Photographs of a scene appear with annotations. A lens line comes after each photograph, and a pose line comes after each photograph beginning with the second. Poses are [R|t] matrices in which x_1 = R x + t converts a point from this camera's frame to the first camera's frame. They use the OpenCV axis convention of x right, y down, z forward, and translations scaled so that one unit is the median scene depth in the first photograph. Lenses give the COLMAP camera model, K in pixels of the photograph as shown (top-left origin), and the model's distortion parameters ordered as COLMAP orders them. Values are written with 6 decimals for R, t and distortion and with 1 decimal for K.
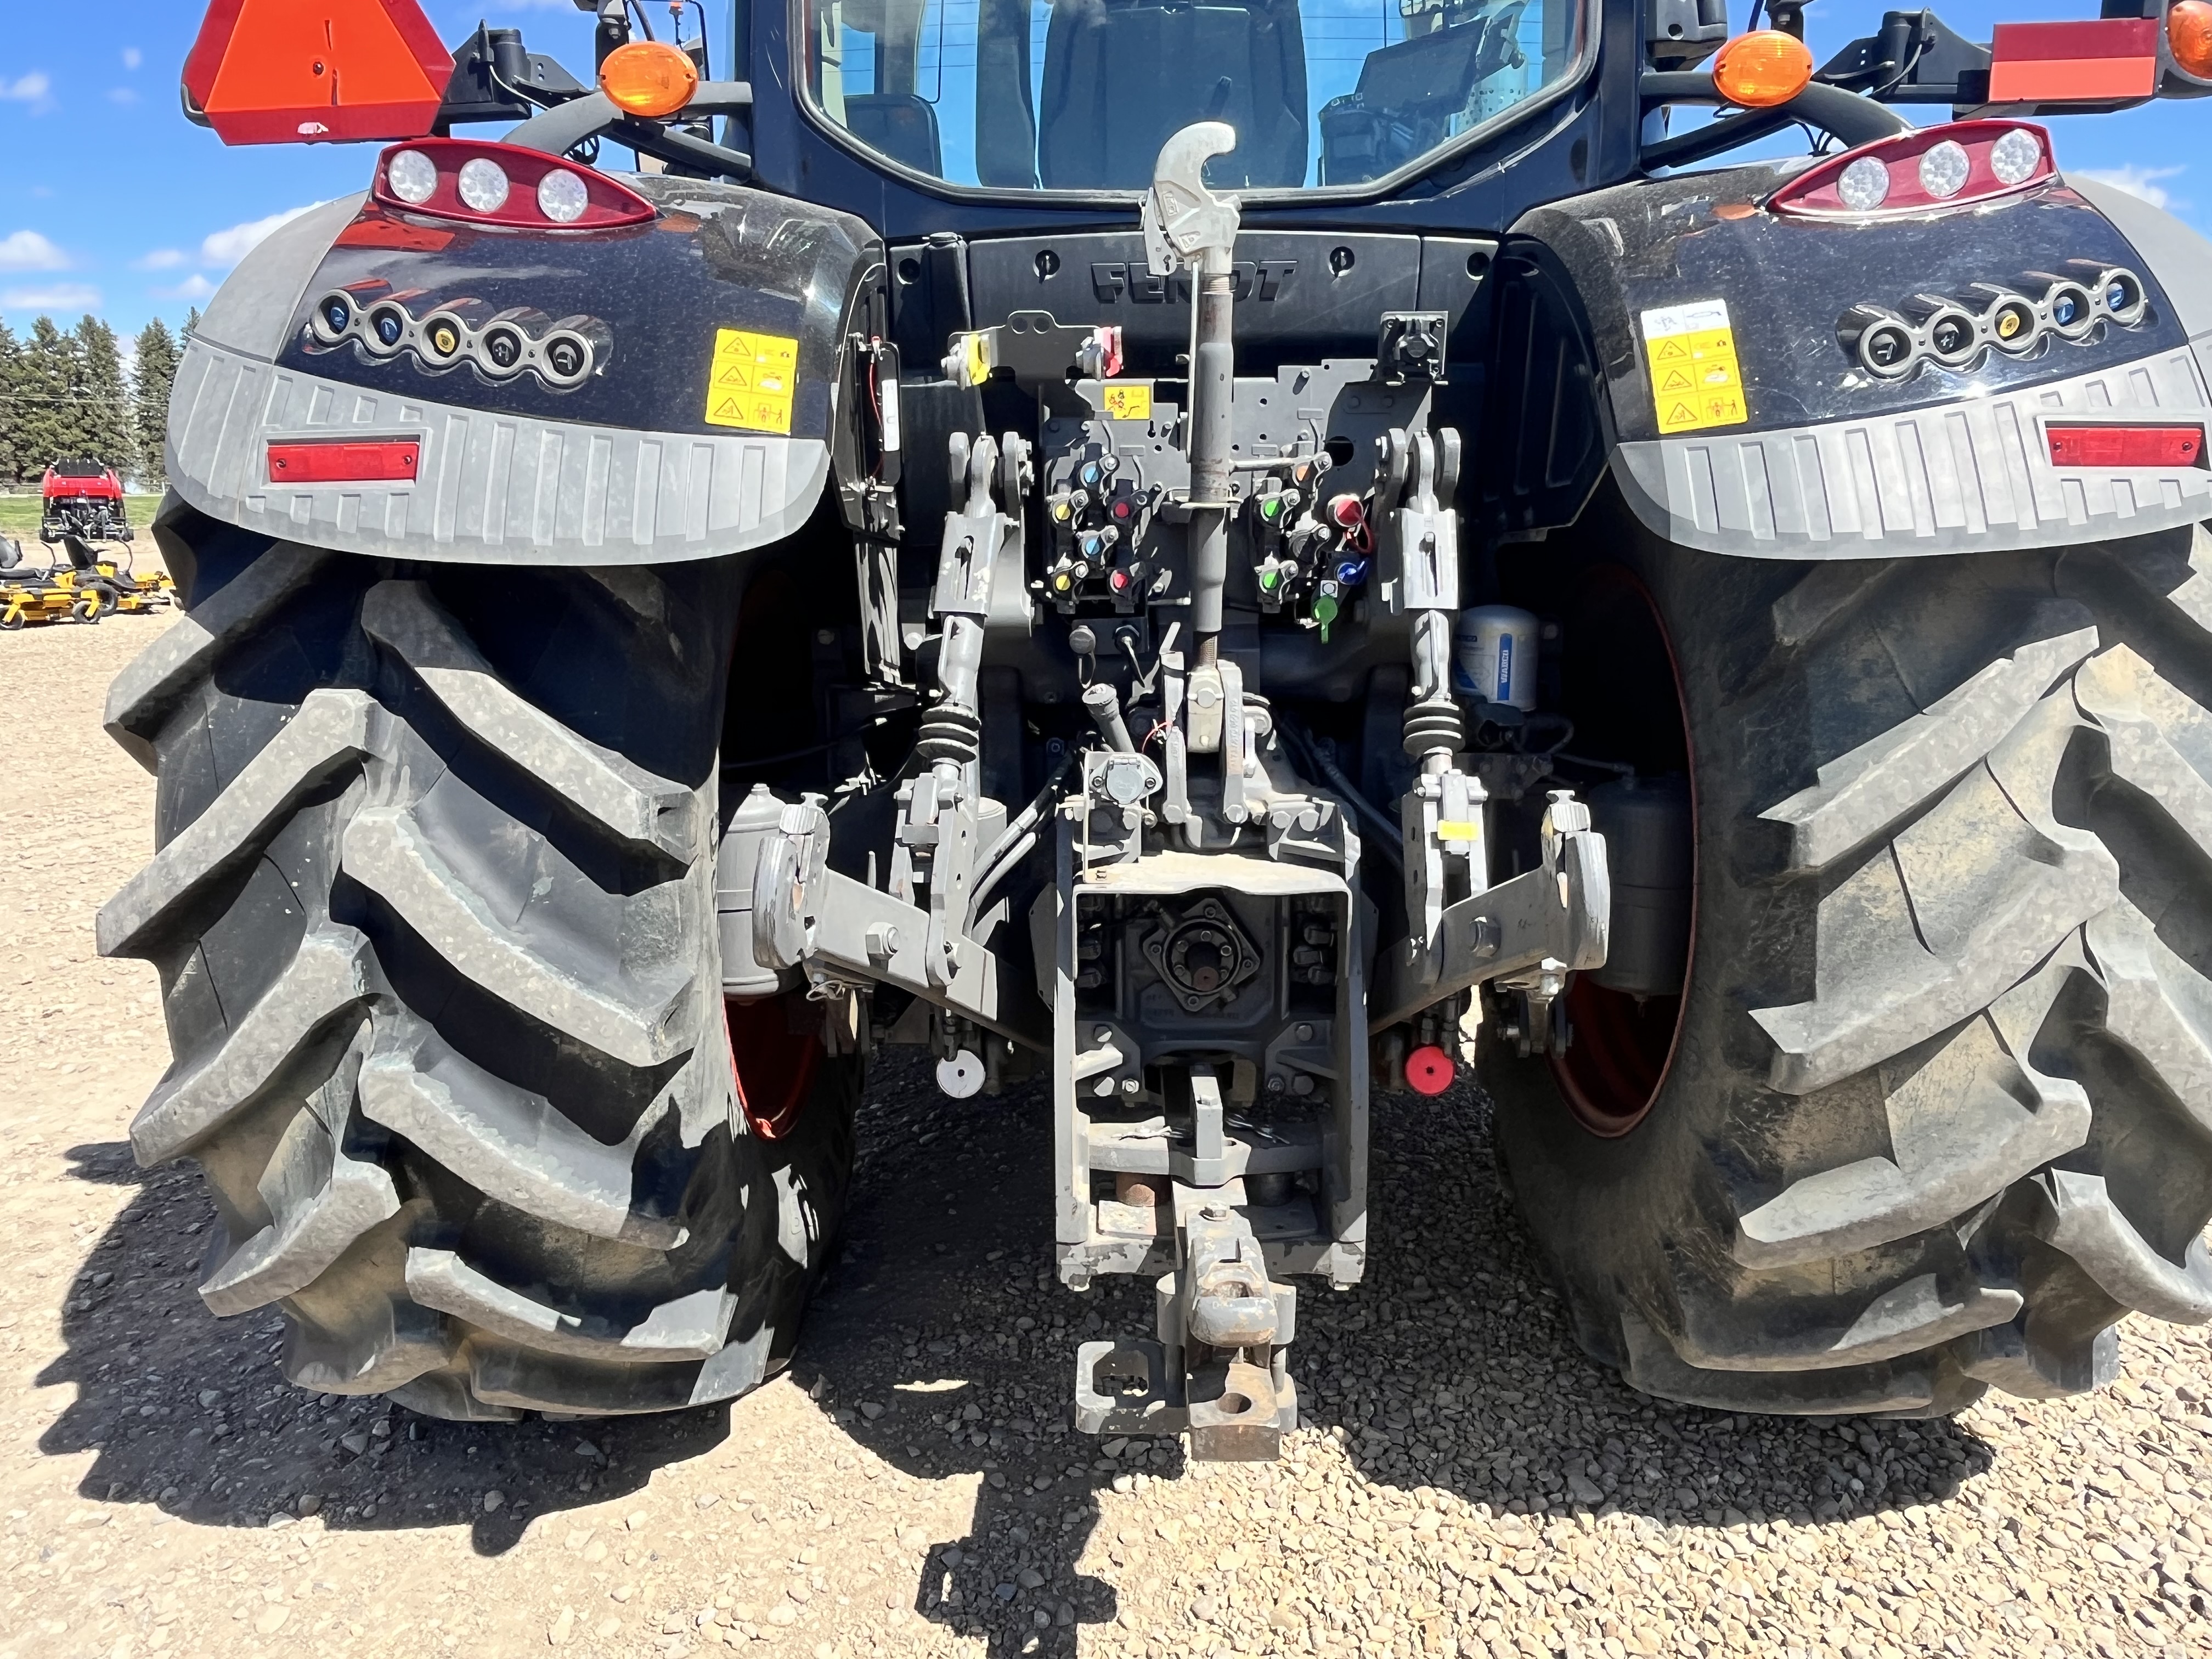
lens RADIAL K [[1582.8, 0, 1092.6], [0, 1582.8, 835.6], [0, 0, 1]] dist [-0.000291, 0.001895]
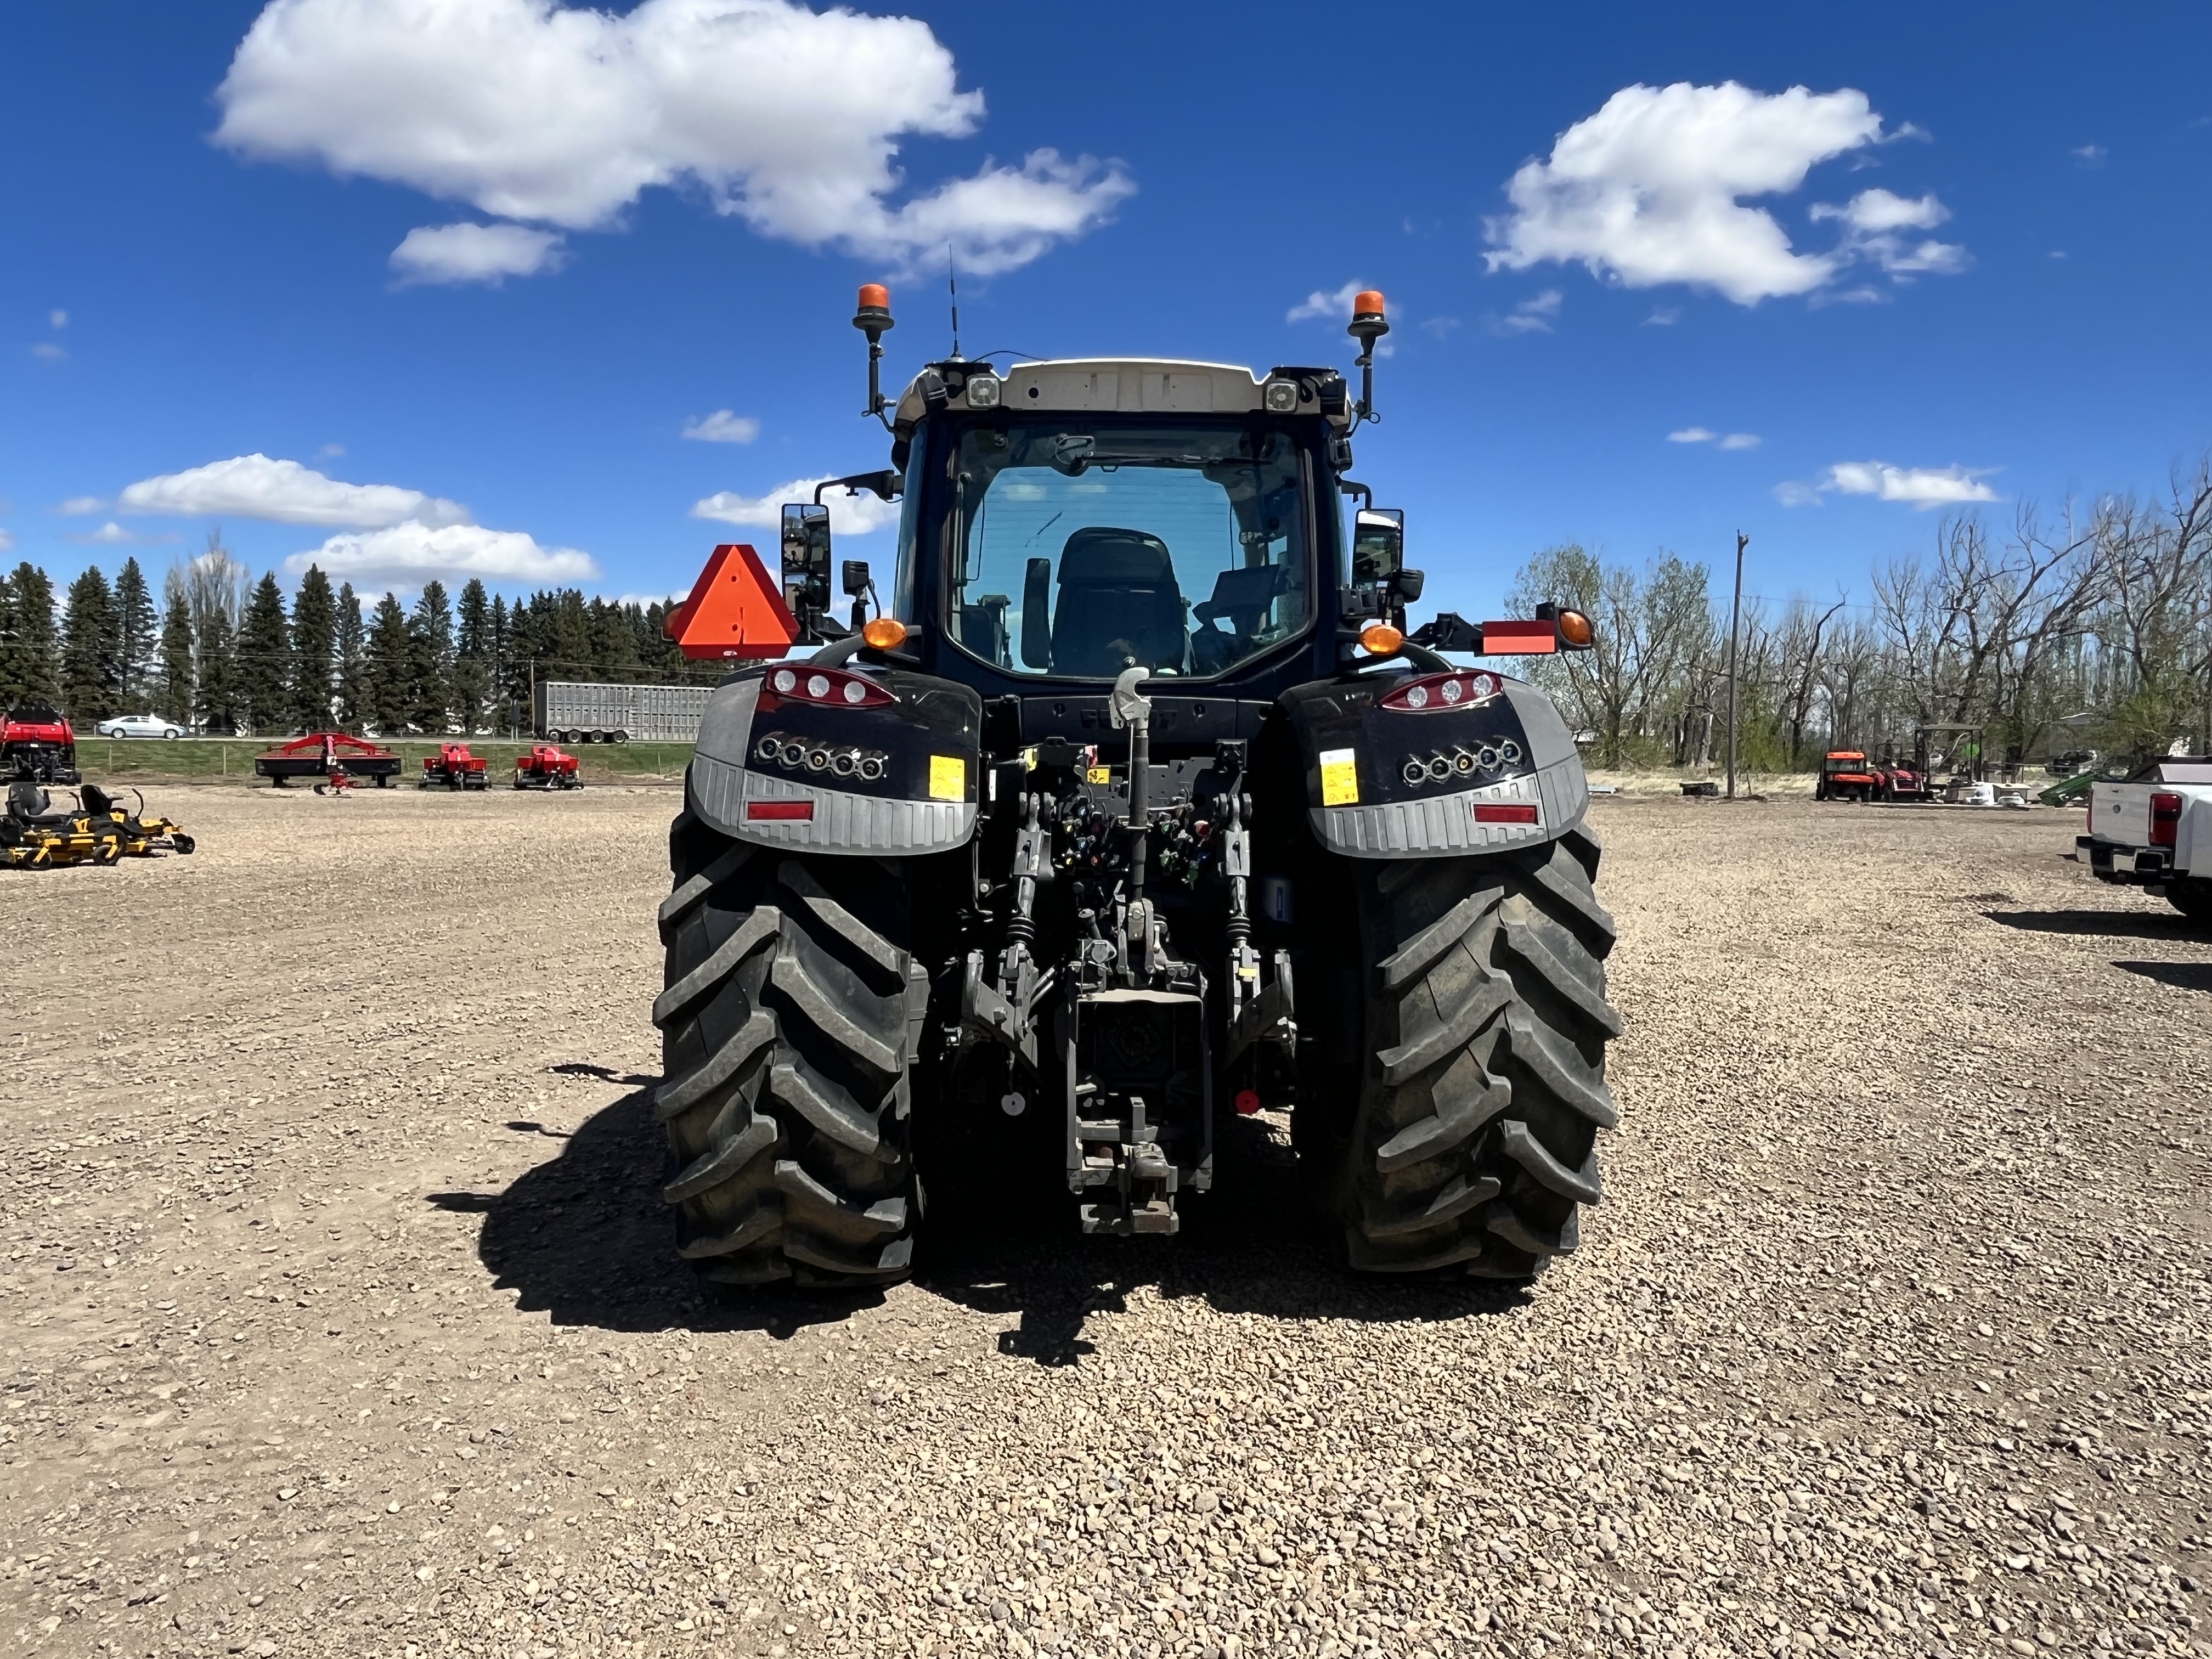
lens RADIAL K [[1582.8, 0, 1092.6], [0, 1582.8, 835.6], [0, 0, 1]] dist [-0.000291, 0.001895]
pose [[0.998394, 0.010463, 0.055675, -0.110826], [-0.001691, 0.987863, -0.155318, 0.142902], [-0.056624, 0.154975, 0.986294, -1.153584]]
